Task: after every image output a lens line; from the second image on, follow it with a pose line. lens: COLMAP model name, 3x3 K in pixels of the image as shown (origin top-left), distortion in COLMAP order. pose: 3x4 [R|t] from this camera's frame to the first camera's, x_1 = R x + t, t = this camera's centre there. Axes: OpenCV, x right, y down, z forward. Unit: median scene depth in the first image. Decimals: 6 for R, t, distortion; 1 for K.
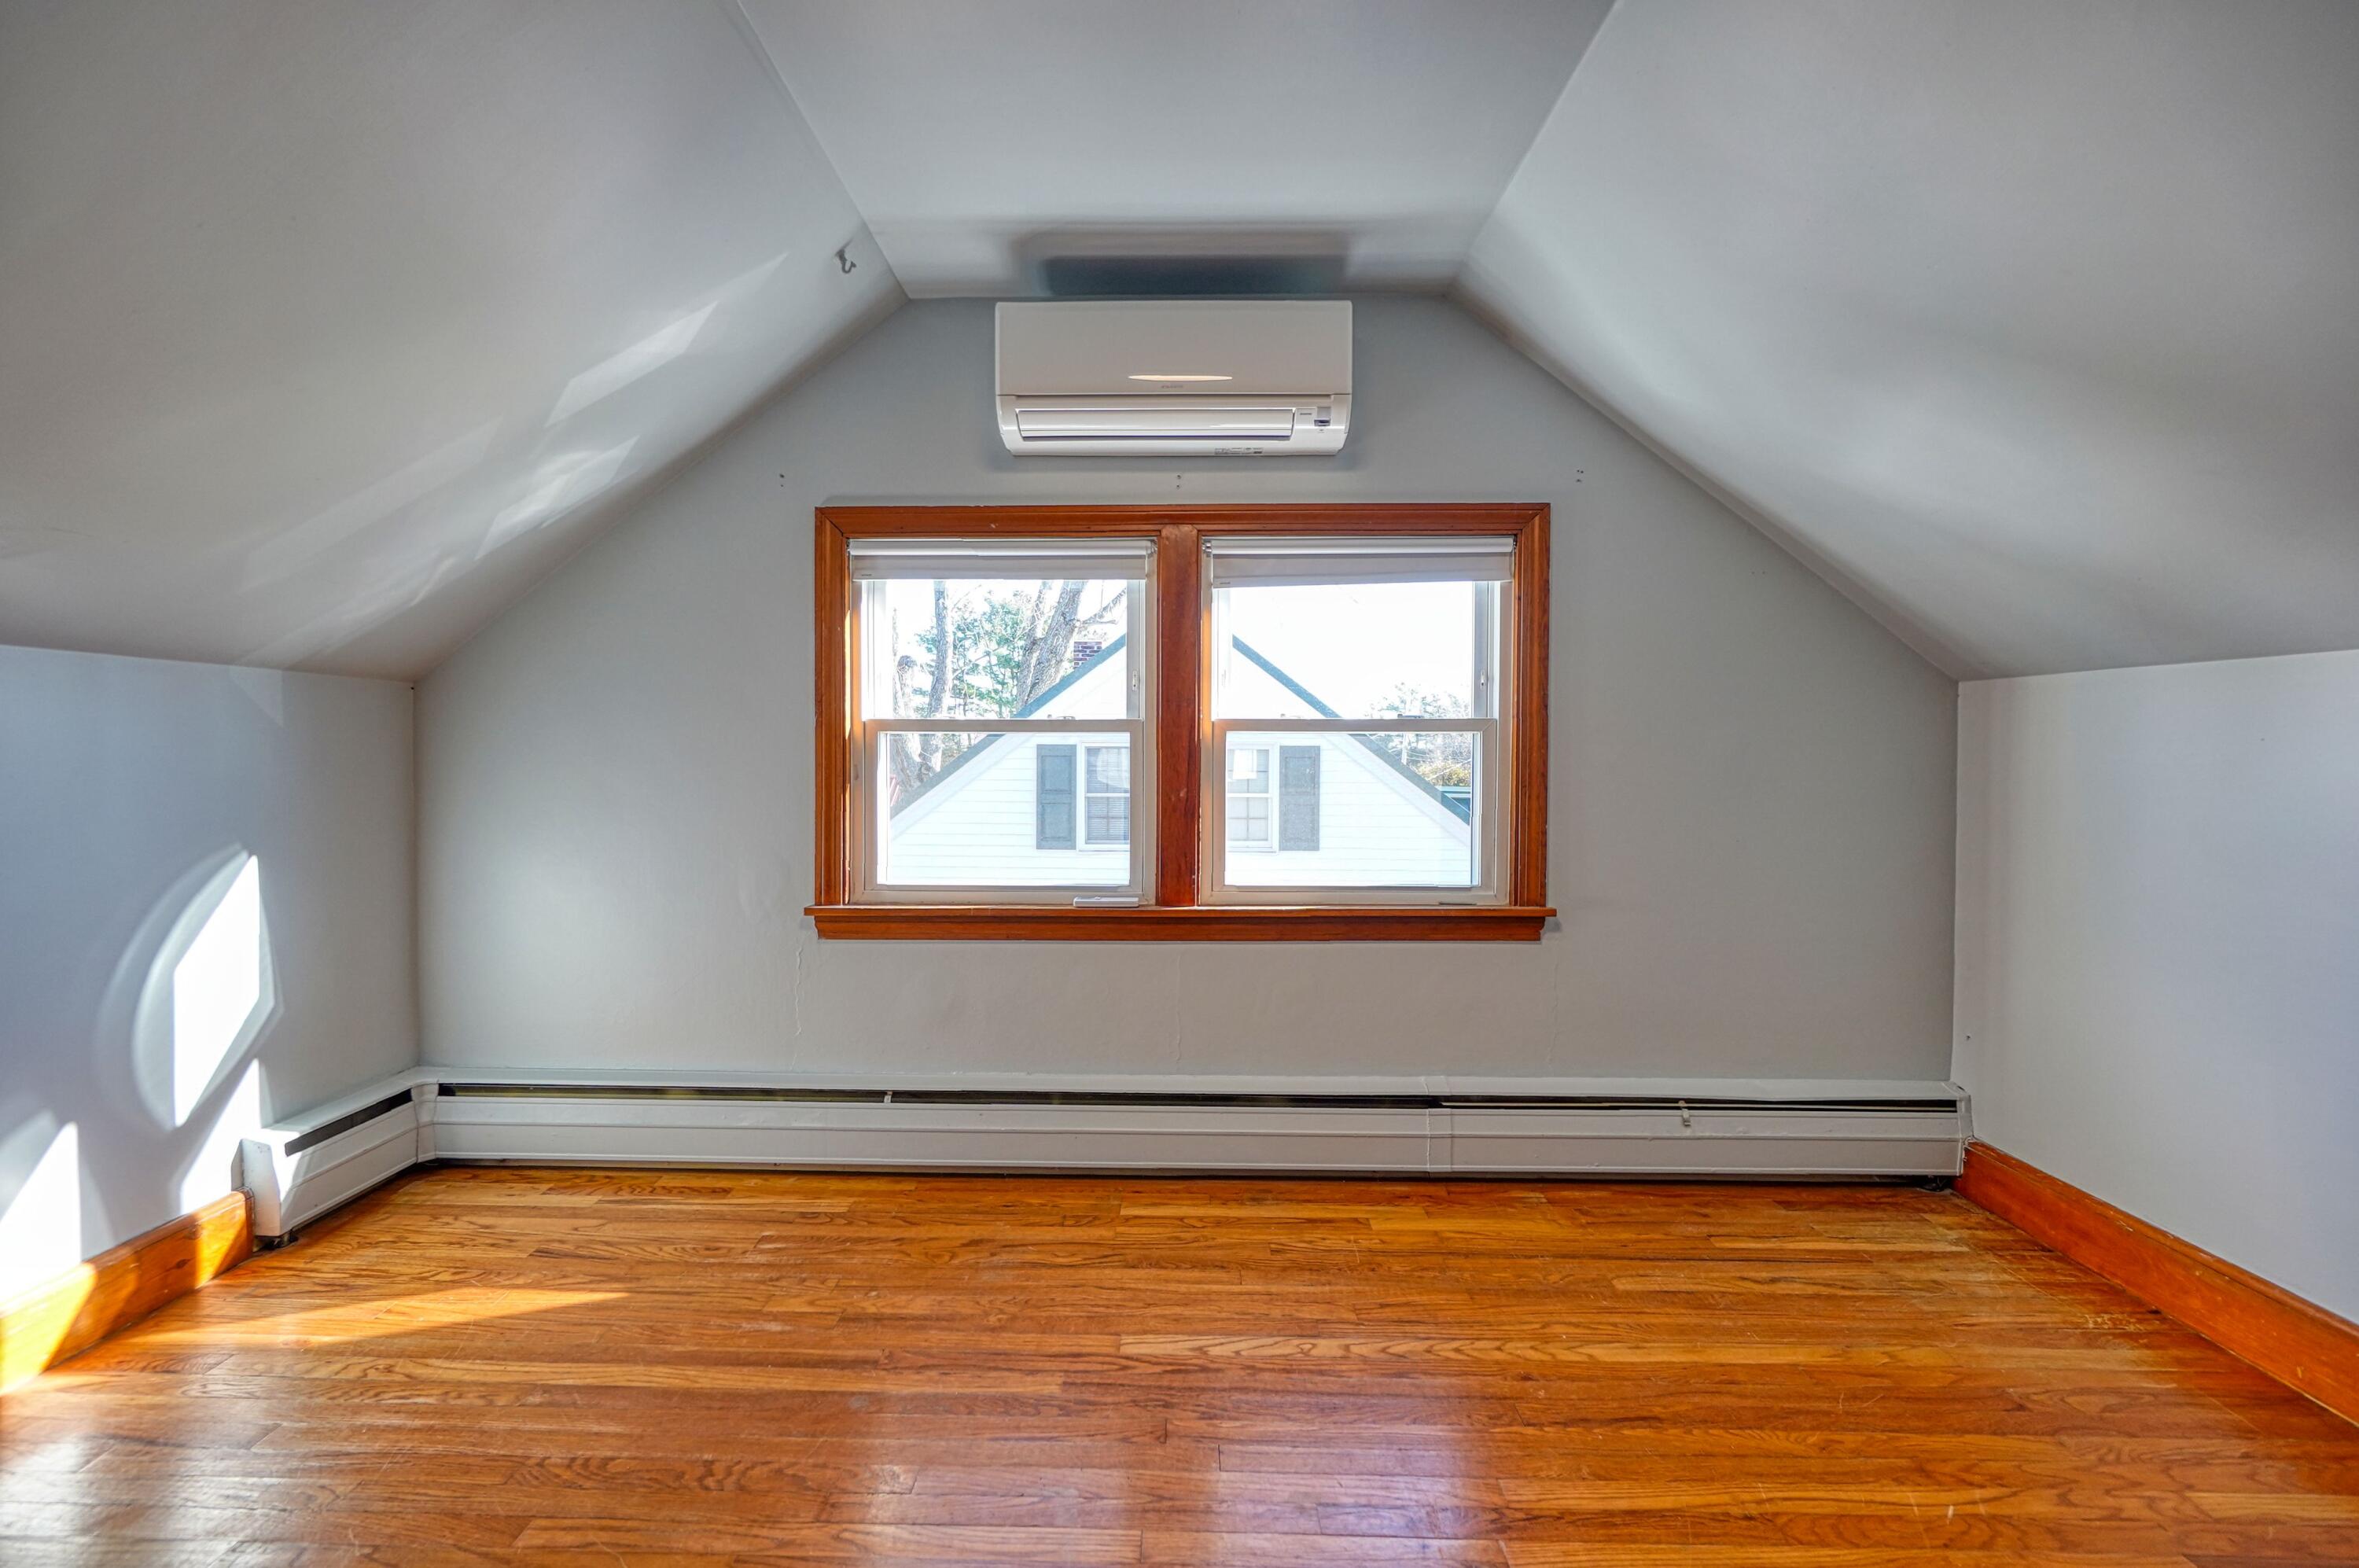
lens RADIAL K [[1017.1, 0, 1165.7], [0, 1017.1, 775.3], [0, 0, 1]] dist [-0.013403, 0.010395]
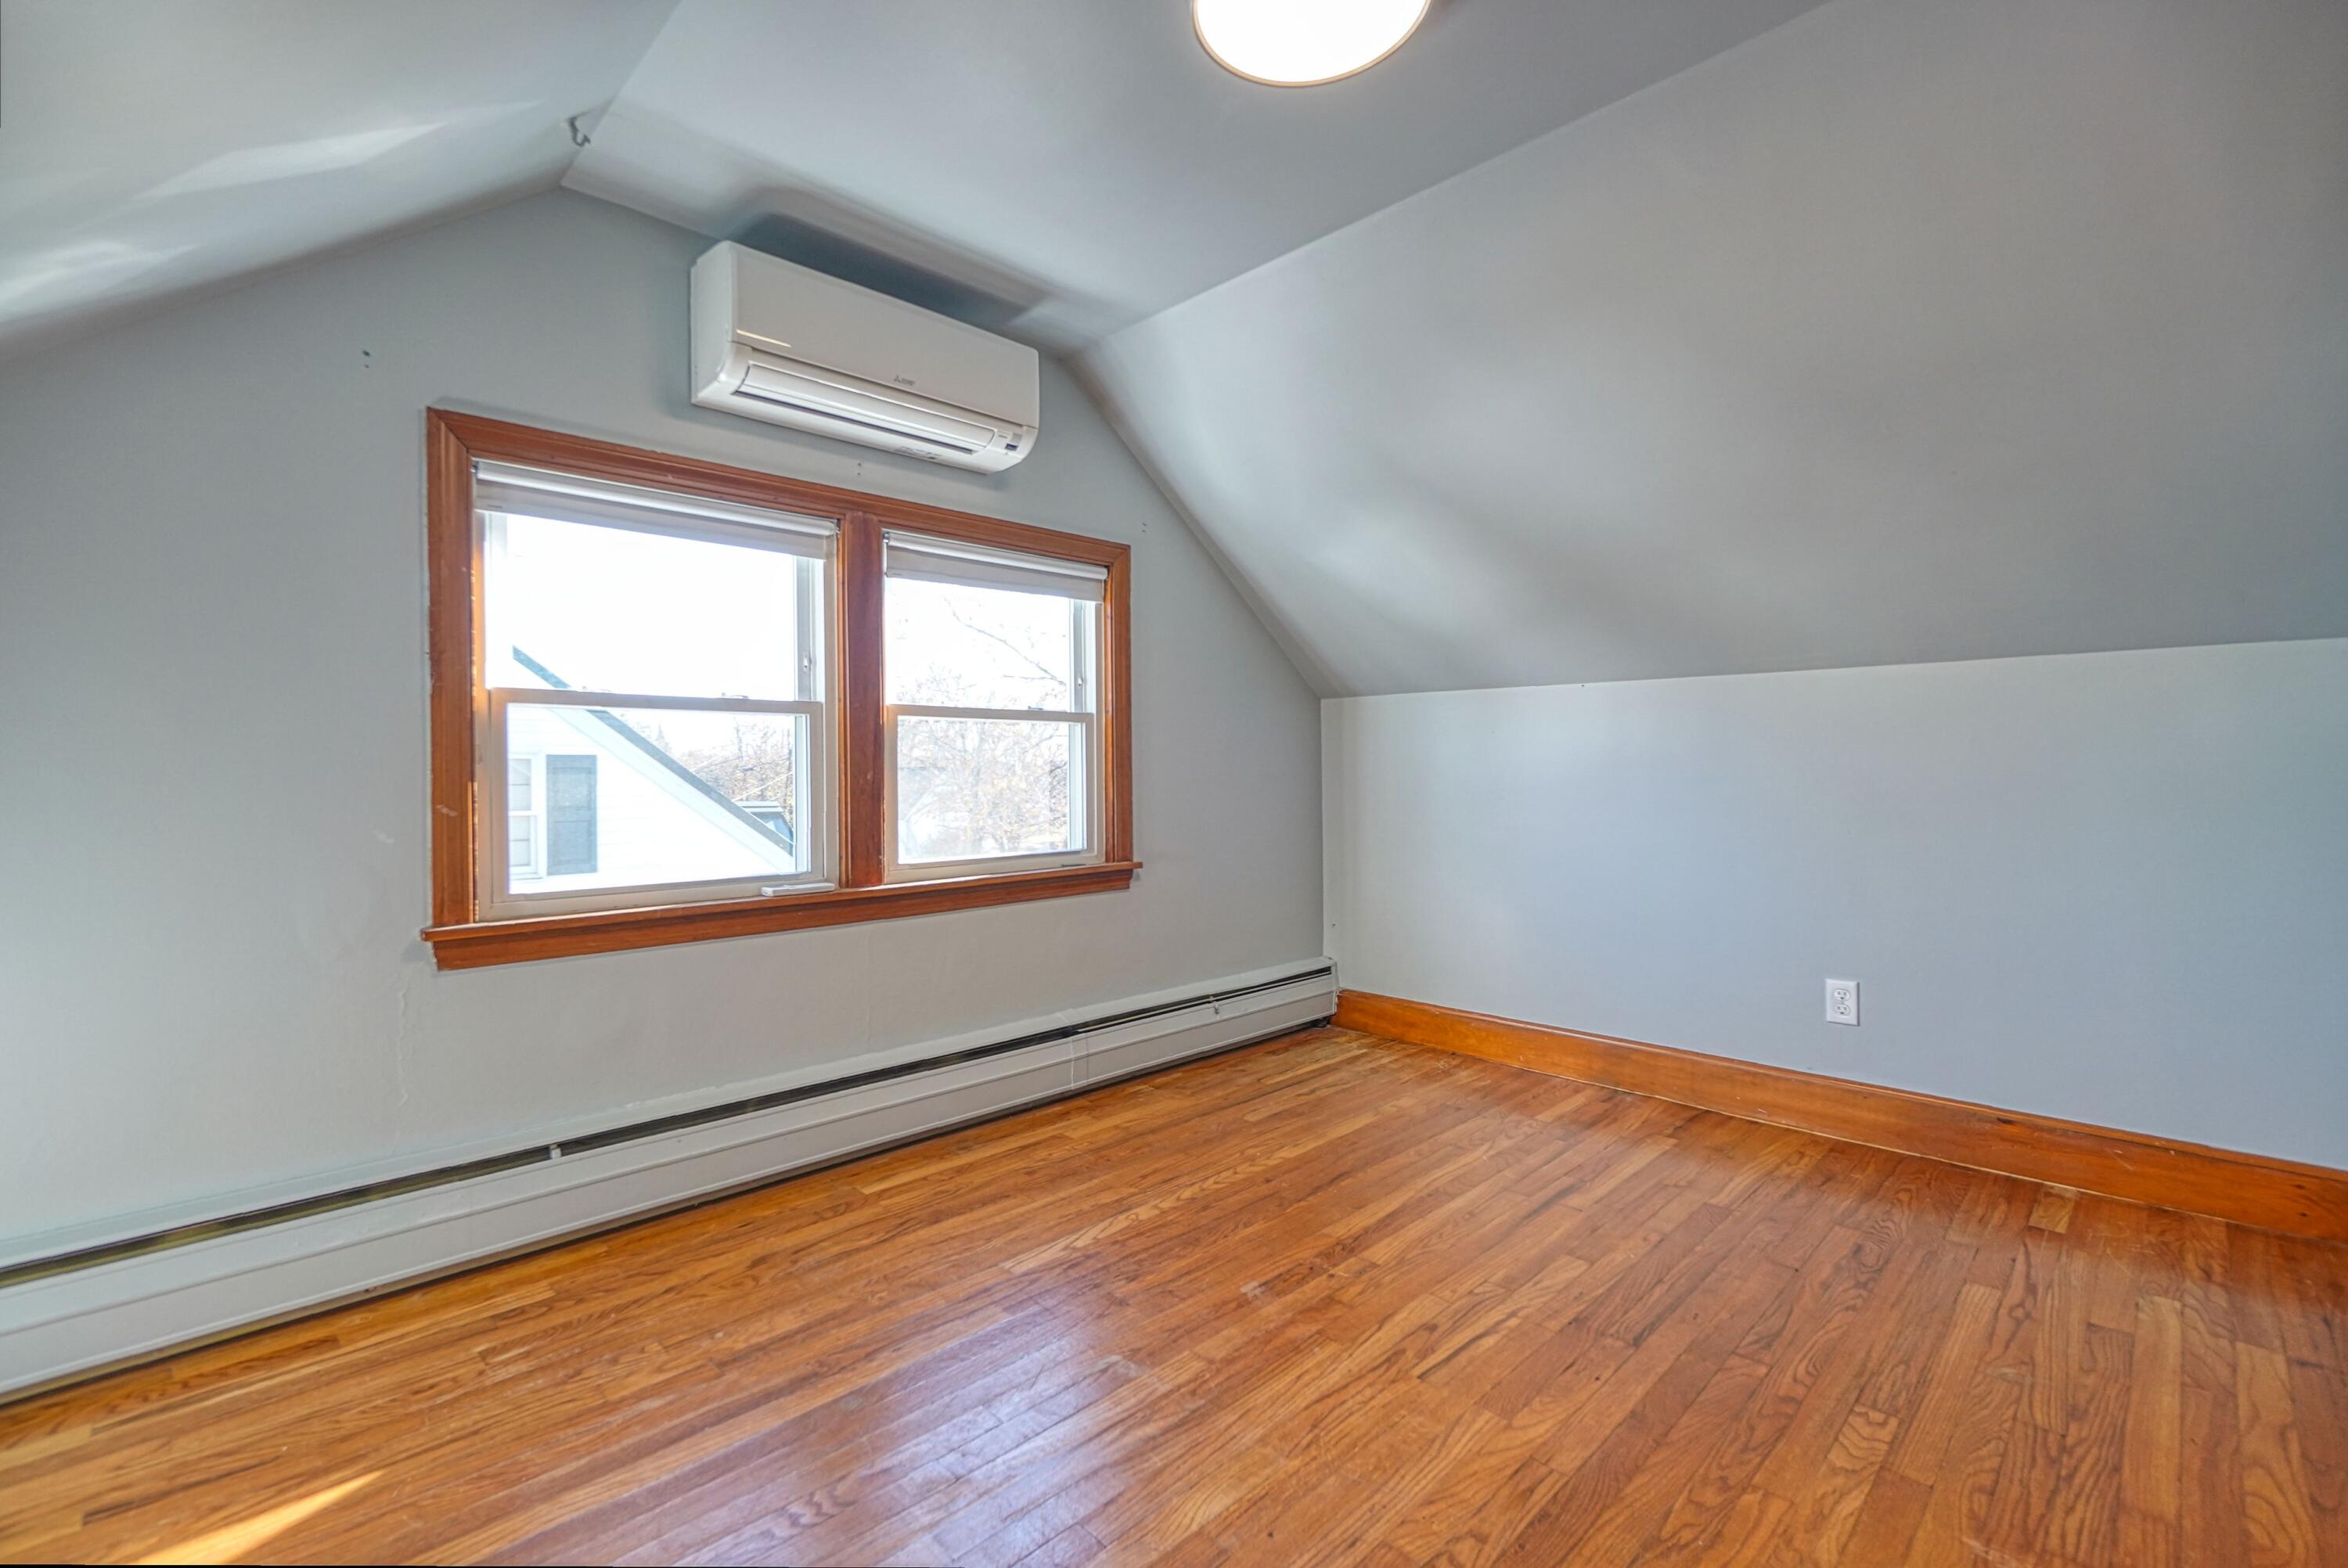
lens RADIAL K [[1013.0, 0, 1140.0], [0, 1013.0, 777.8], [0, 0, 1]] dist [-0.001679, 0.000711]
pose [[0.710879, -0.010940, 0.703230, -0.534643], [0.023897, 0.999677, -0.008606, 0.037558], [-0.702909, 0.022923, 0.710911, 0.091647]]
